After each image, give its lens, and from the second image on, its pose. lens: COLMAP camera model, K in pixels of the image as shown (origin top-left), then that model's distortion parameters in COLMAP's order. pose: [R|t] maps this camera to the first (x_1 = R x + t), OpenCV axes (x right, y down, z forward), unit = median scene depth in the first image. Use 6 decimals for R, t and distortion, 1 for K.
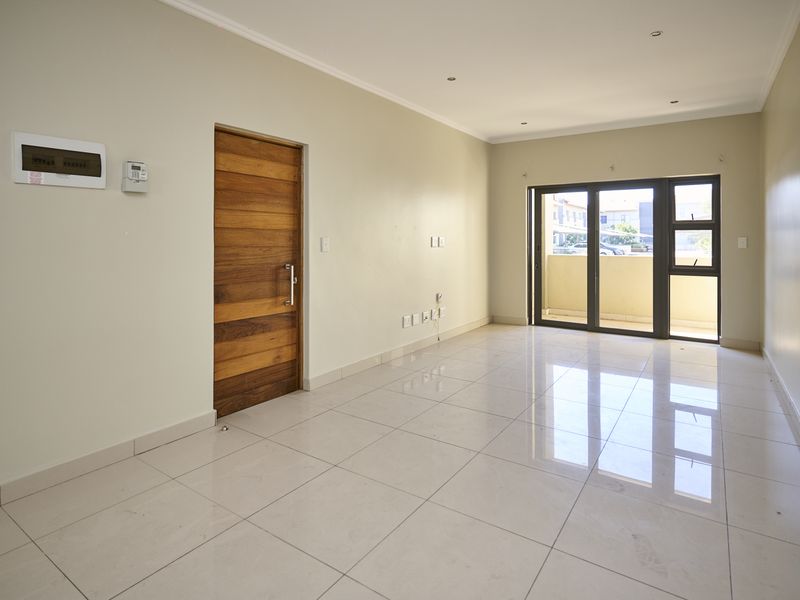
lens RADIAL K [[449.8, 0, 399.5], [0, 449.8, 237.7], [0, 0, 1]] dist [-0.003526, 0.000146]
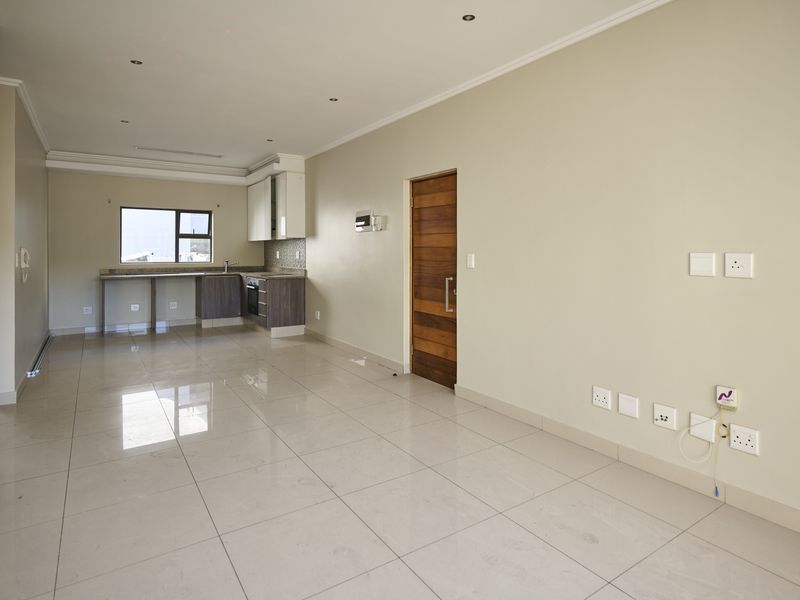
lens RADIAL K [[460.6, 0, 410.9], [0, 460.6, 249.8], [0, 0, 1]] dist [0.000787, -0.000321]
pose [[-0.356437, -0.004833, -0.934307, 0.946695], [0.002910, 0.999976, -0.006283, -0.002785], [0.934315, -0.004959, -0.356414, 1.402813]]
